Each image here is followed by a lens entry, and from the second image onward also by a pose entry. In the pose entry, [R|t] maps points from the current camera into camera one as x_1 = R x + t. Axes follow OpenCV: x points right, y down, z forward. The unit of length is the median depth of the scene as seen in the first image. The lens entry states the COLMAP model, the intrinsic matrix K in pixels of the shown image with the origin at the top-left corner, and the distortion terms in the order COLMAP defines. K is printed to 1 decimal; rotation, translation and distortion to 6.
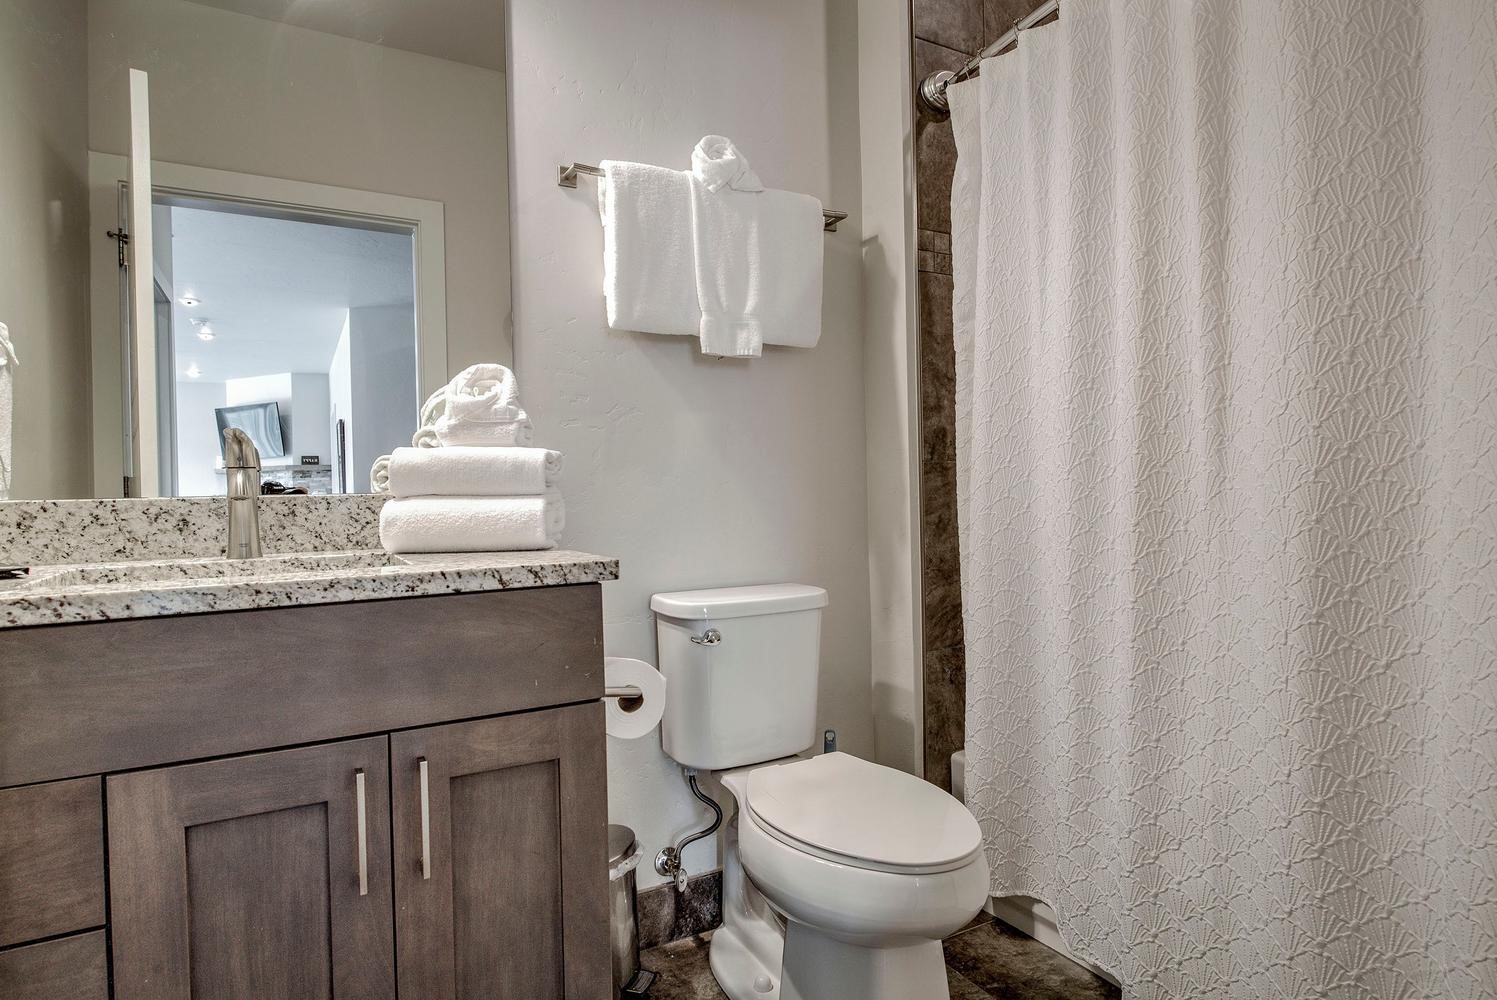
lens RADIAL K [[821.8, 0, 743.8], [0, 821.8, 502.1], [0, 0, 1]] dist [-0.005617, -0.008285]
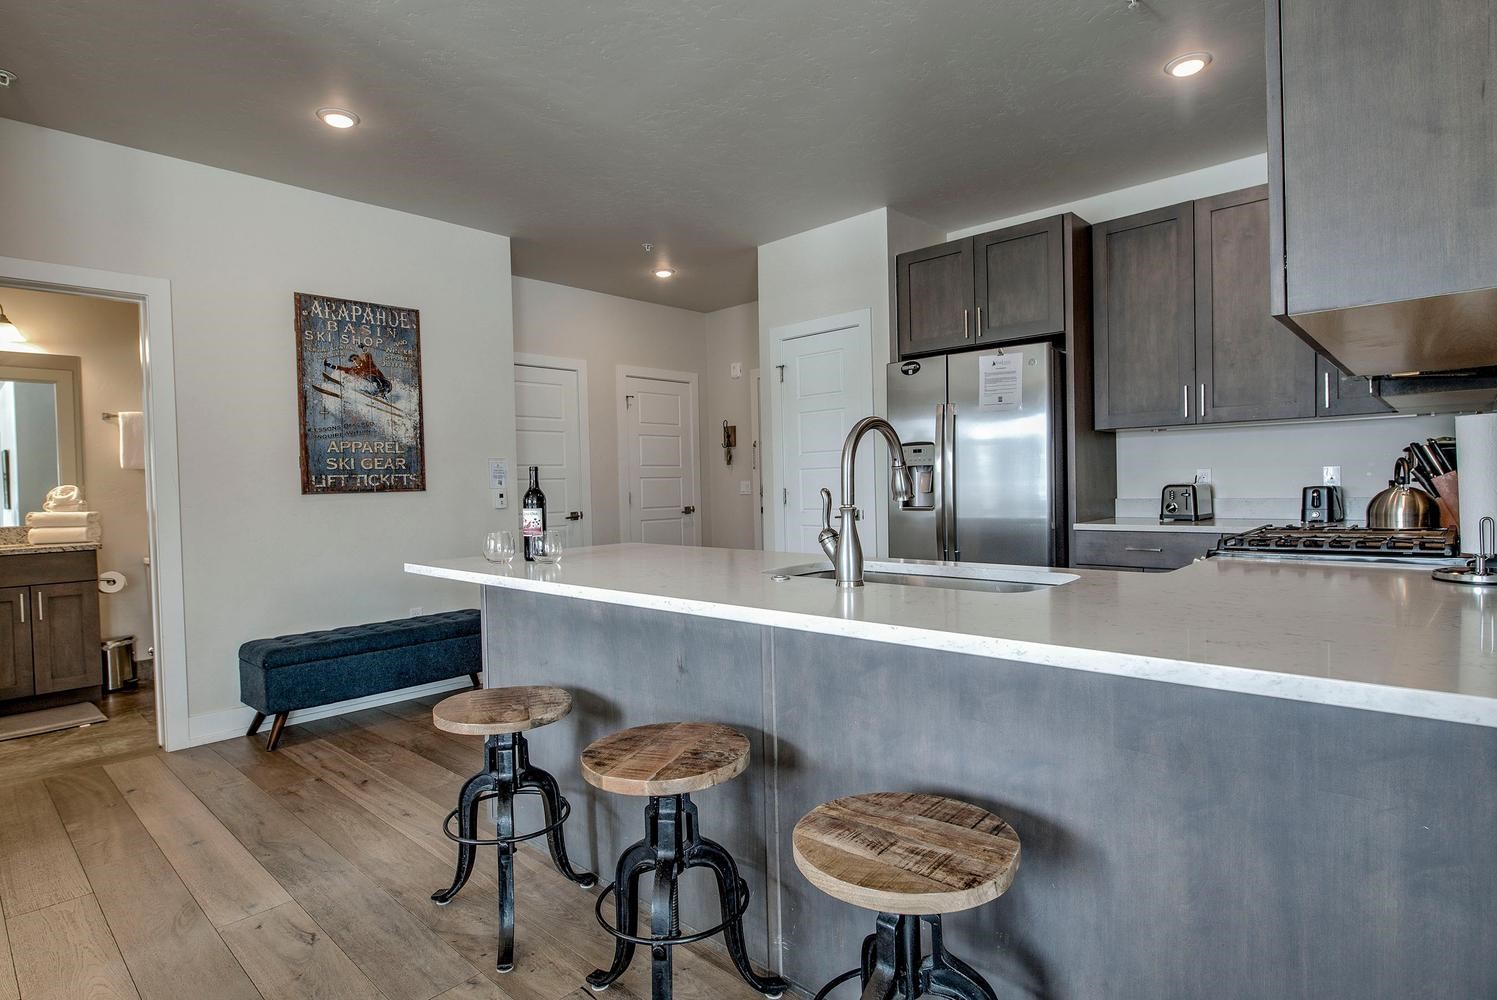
lens RADIAL K [[782.6, 0, 748.5], [0, 782.6, 500.0], [0, 0, 1]] dist [-0.003494, -0.001526]
pose [[0.953337, -0.011457, 0.301692, 1.530020], [0.009348, 0.999921, 0.008435, -0.129741], [-0.301765, -0.005221, 0.953368, -3.187664]]
